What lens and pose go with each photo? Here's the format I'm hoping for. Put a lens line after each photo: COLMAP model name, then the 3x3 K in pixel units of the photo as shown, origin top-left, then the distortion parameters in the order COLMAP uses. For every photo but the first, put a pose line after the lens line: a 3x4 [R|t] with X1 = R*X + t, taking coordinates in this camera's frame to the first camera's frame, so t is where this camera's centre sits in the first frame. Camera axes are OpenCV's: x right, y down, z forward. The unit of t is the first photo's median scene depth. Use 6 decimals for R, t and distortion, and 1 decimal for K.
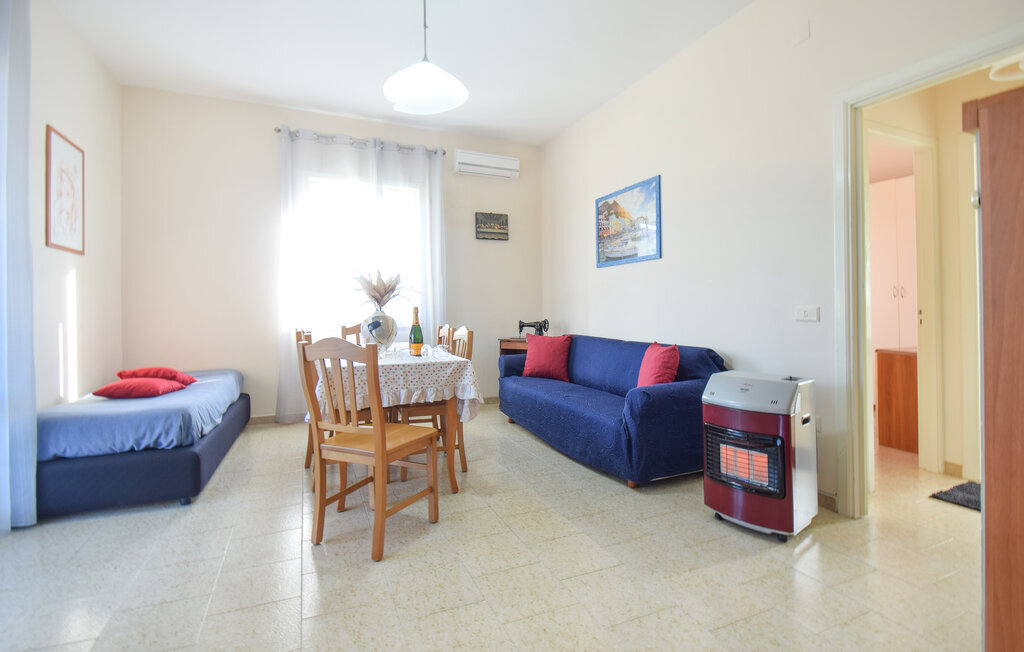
lens RADIAL K [[475.4, 0, 515.6], [0, 475.4, 310.3], [0, 0, 1]] dist [0.029464, -0.026422]
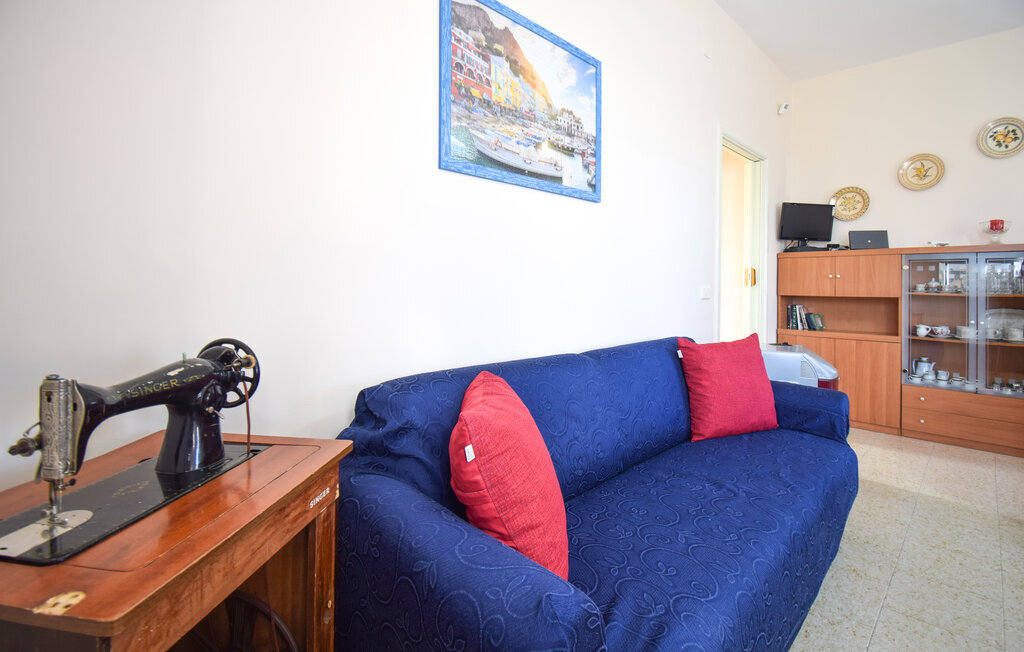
lens RADIAL K [[467.2, 0, 511.0], [0, 467.2, 277.5], [0, 0, 1]] dist [0.027632, -0.023967]
pose [[-0.358534, 0.016405, 0.933373, -0.177207], [-0.007336, 0.999765, -0.020390, -0.002655], [-0.933488, -0.014157, -0.358329, 1.155334]]
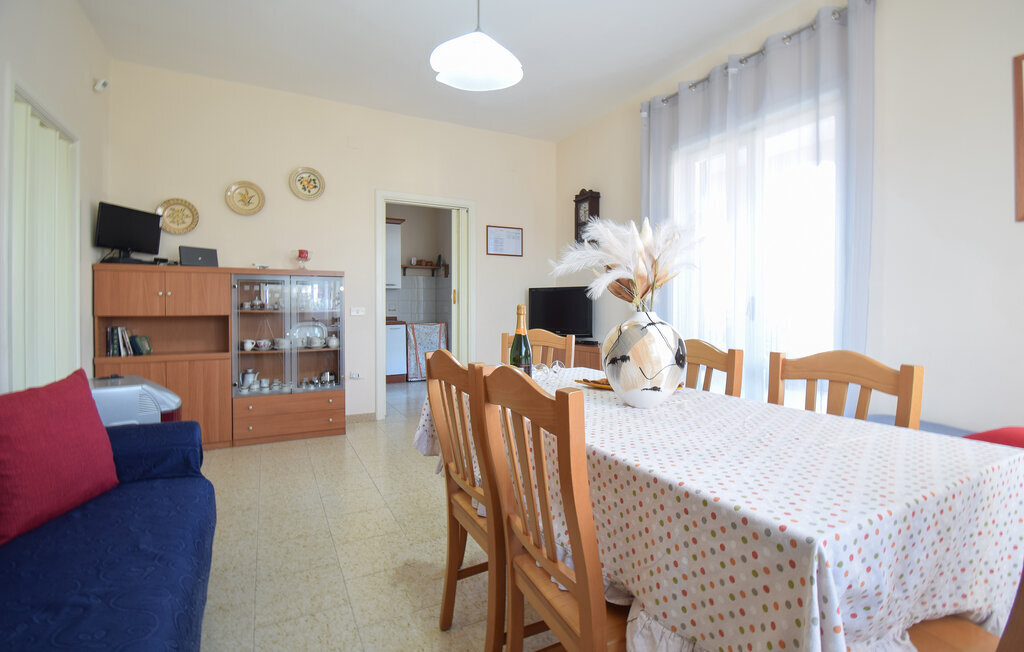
lens RADIAL K [[475.4, 0, 515.6], [0, 475.4, 310.3], [0, 0, 1]] dist [0.029464, -0.026422]
pose [[-0.997844, 0.005676, -0.065379, -0.112894], [0.005057, 0.999941, 0.009640, -0.003906], [0.065429, 0.009289, -0.997814, 1.128399]]
